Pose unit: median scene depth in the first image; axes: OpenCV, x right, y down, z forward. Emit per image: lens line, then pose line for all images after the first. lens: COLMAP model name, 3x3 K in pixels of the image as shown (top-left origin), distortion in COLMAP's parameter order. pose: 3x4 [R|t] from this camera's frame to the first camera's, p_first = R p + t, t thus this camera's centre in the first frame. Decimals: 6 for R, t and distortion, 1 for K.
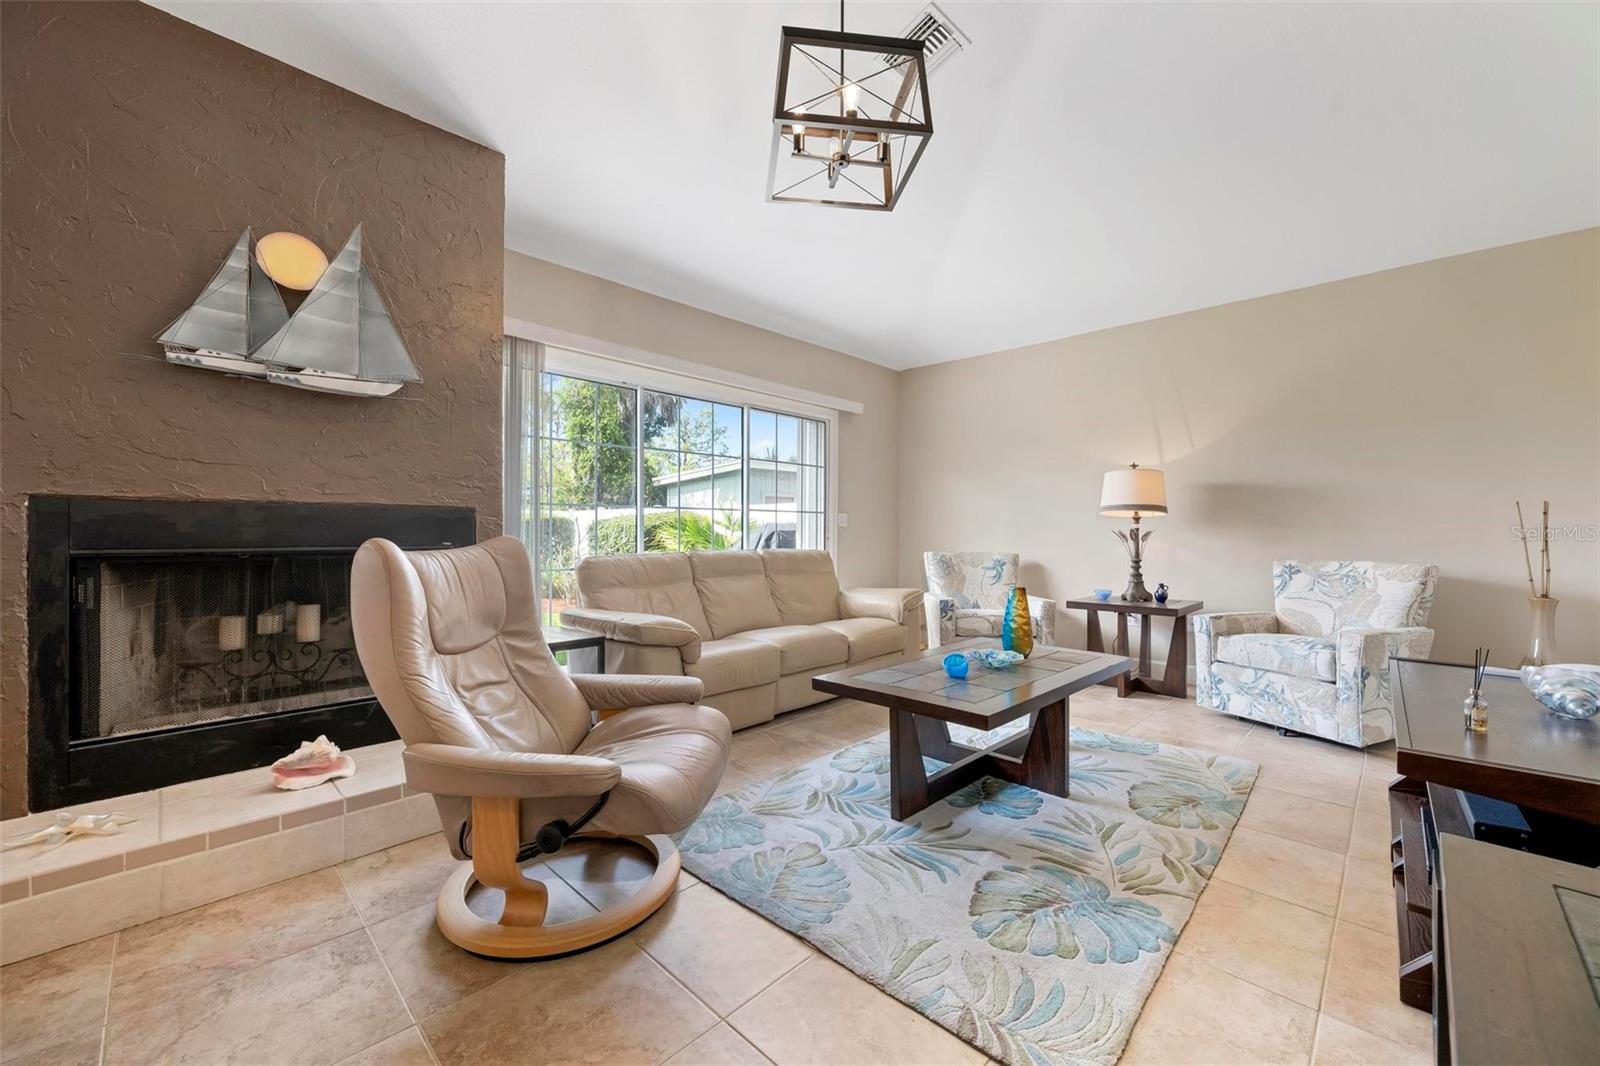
lens RADIAL K [[638.2, 0, 810.2], [0, 638.2, 535.1], [0, 0, 1]] dist [-0.000264, -0.000029]
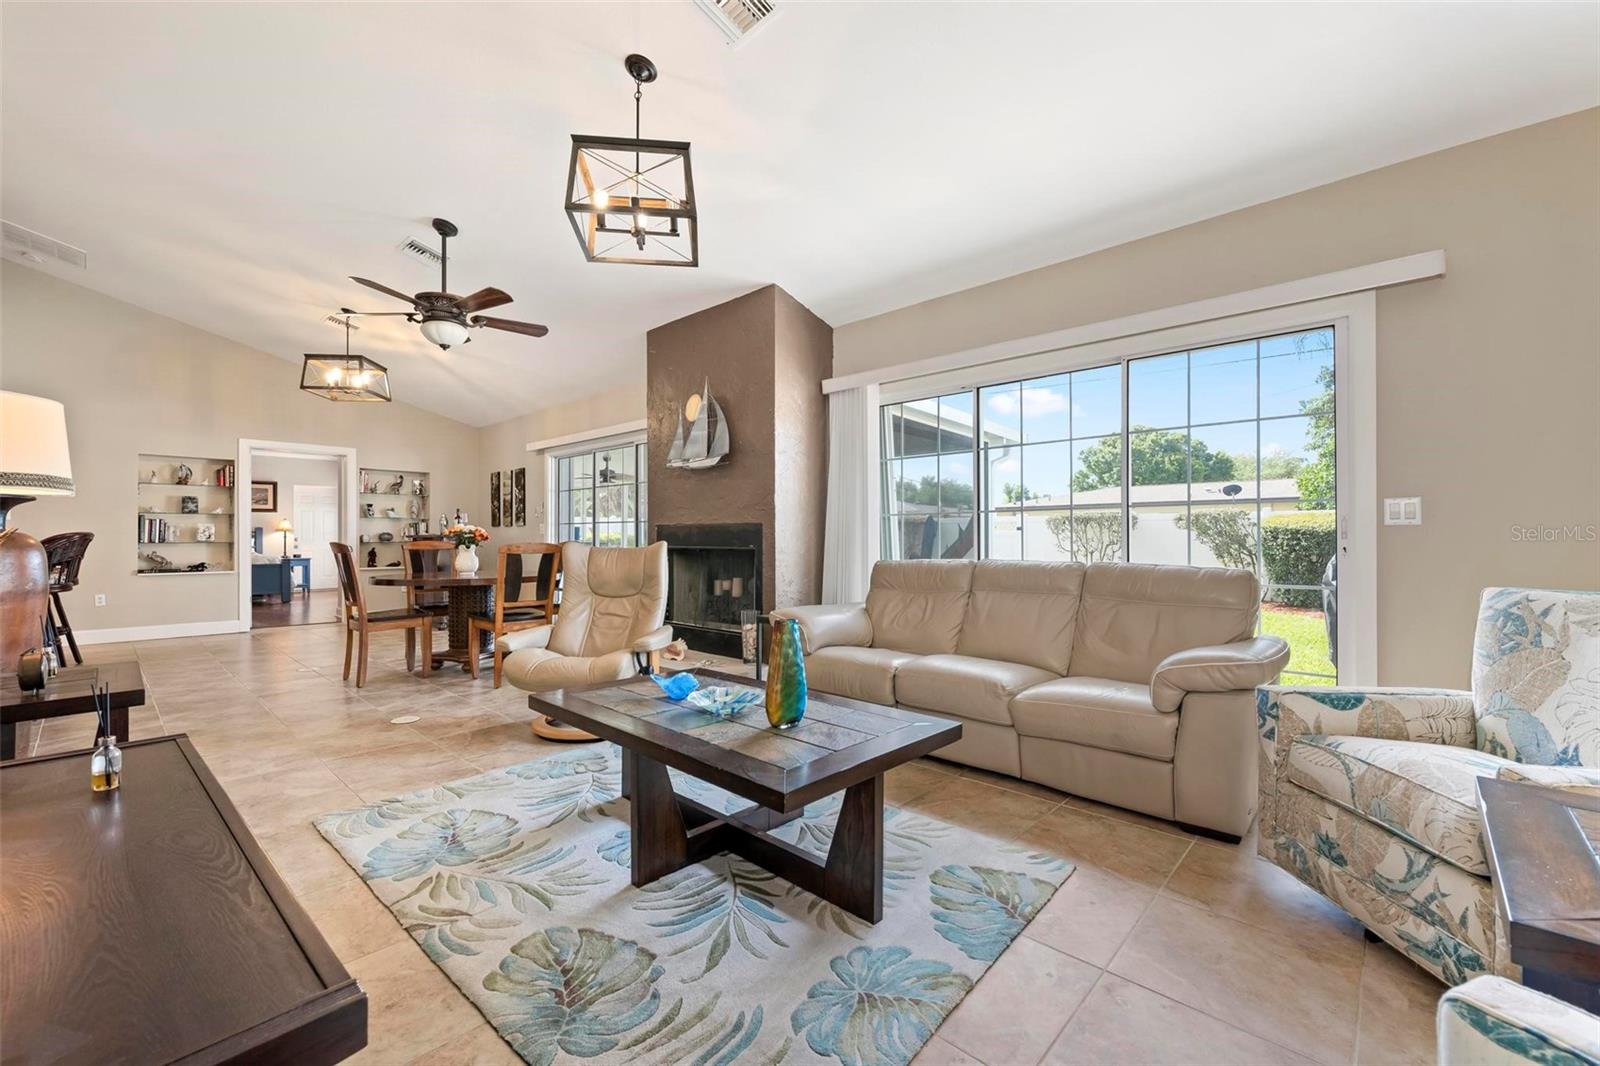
lens RADIAL K [[679.2, 0, 796.0], [0, 679.2, 529.1], [0, 0, 1]] dist [0.002046, 0.000371]
pose [[-0.014141, -0.016484, -0.999764, 1.336932], [-0.001683, 0.999863, -0.016462, -0.002039], [0.999899, 0.001450, -0.014167, 1.322303]]
